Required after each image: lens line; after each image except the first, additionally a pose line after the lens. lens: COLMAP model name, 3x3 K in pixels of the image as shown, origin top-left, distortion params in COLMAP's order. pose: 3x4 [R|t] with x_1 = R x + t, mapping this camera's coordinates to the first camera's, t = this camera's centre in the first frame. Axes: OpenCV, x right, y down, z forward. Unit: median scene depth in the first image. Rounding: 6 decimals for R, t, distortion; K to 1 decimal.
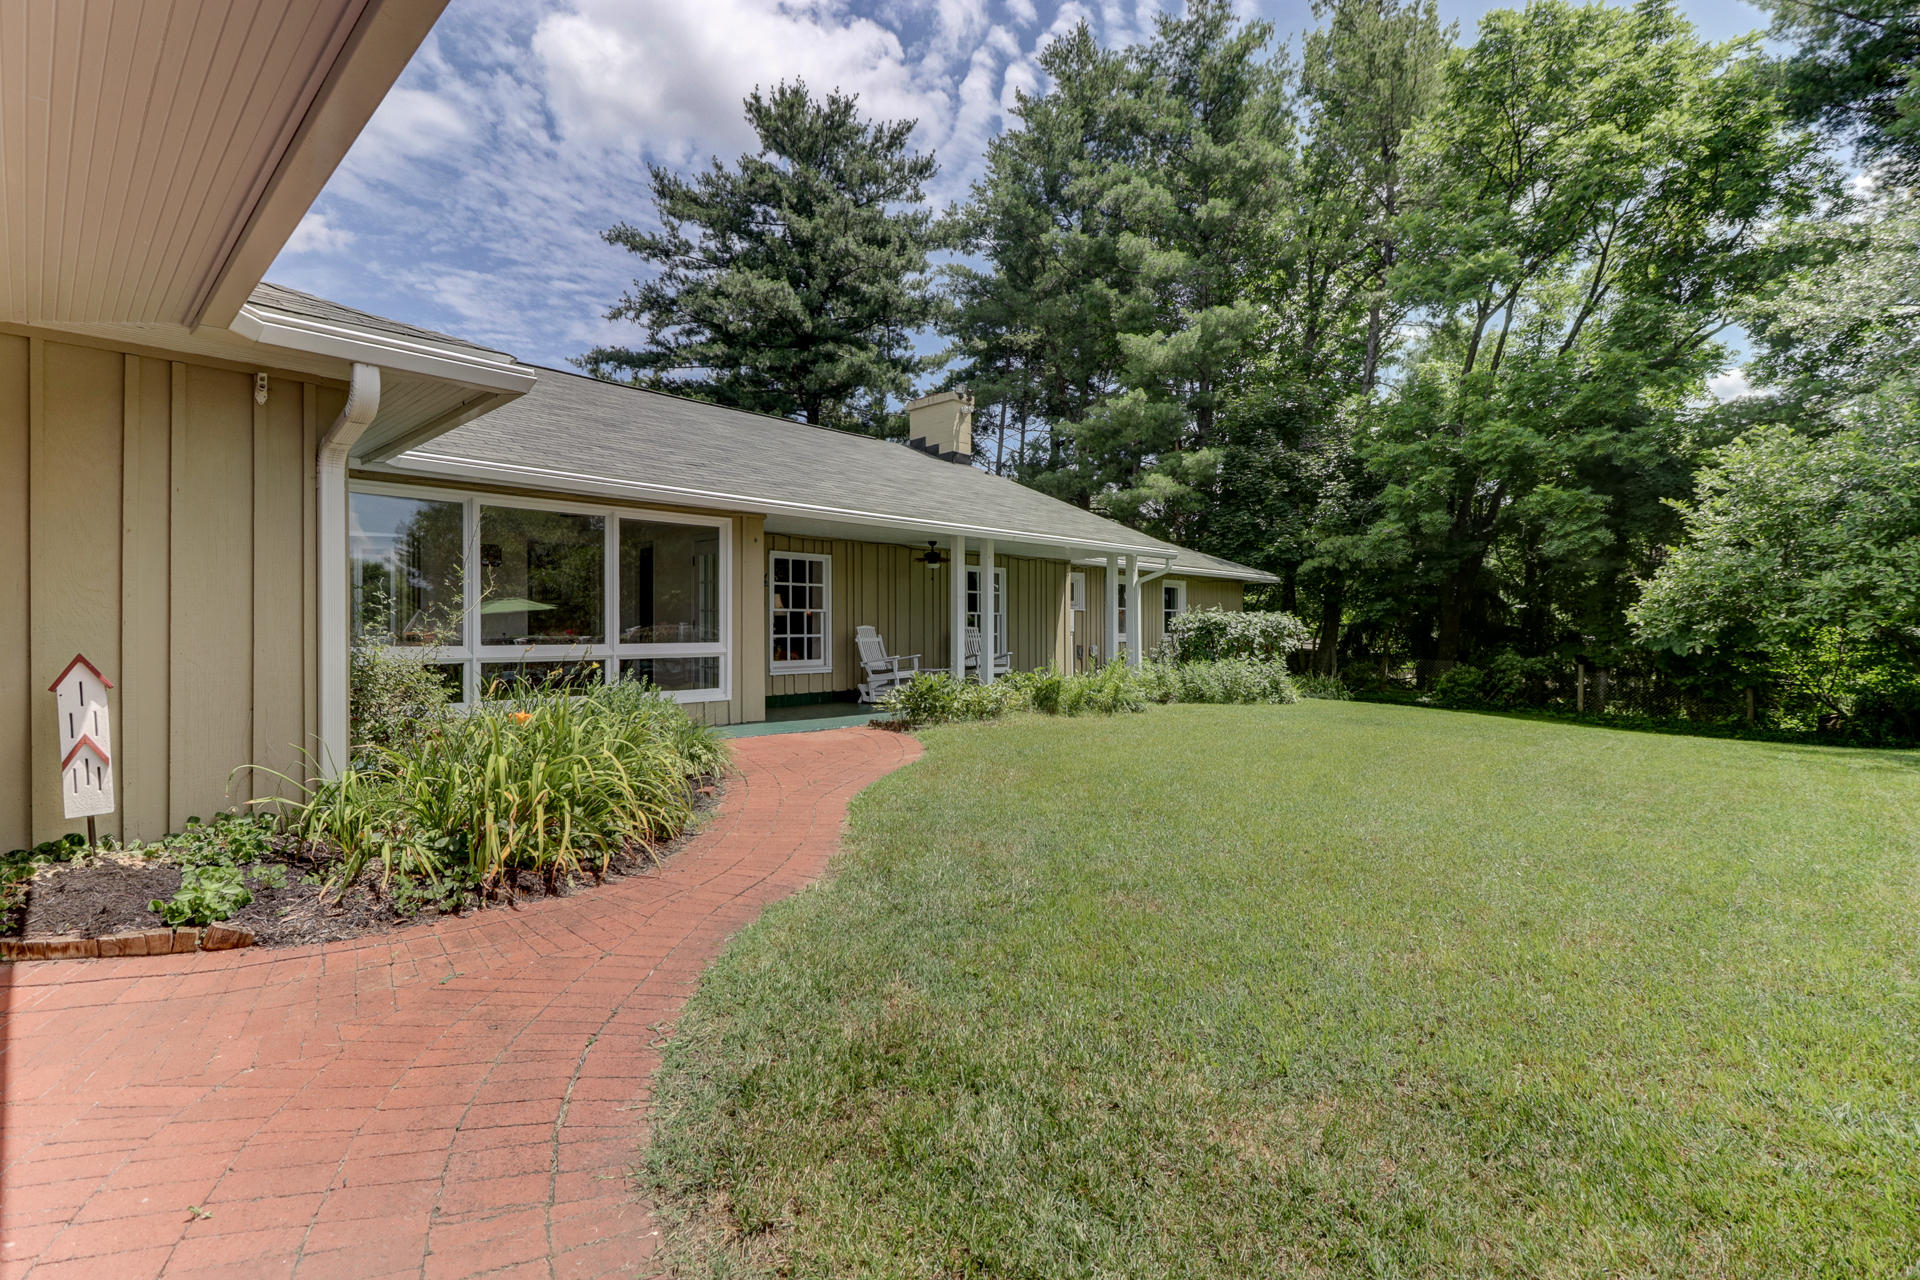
lens RADIAL K [[889.4, 0, 916.8], [0, 889.4, 631.3], [0, 0, 1]] dist [0.015212, -0.012171]
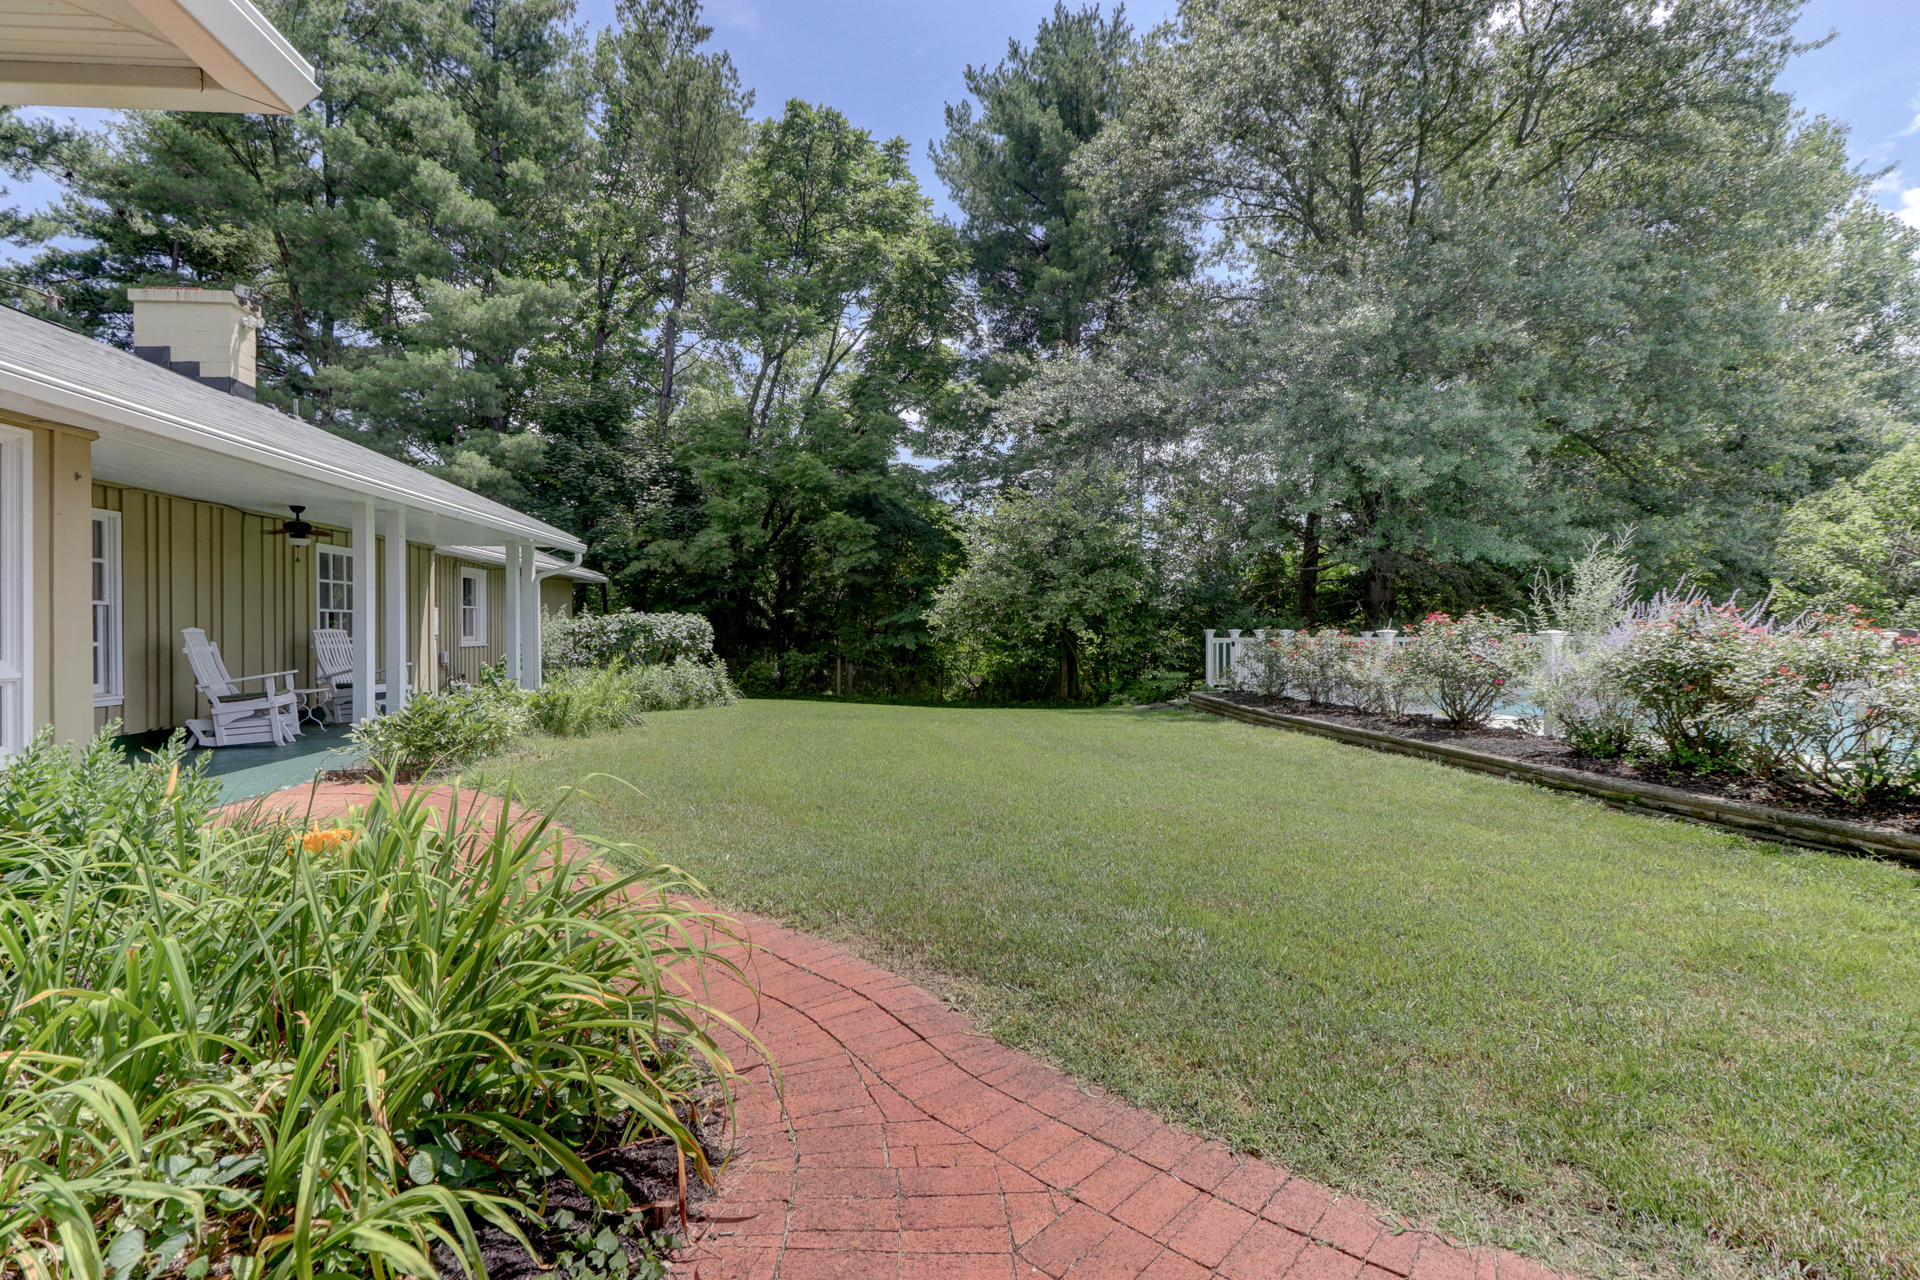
lens RADIAL K [[889.4, 0, 957.7], [0, 889.4, 636.7], [0, 0, 1]] dist [0.015212, -0.012171]
pose [[0.632104, -0.007361, 0.774849, -0.120188], [0.003707, 0.999972, 0.006475, -0.001182], [-0.774875, -0.001220, 0.632114, 0.096905]]
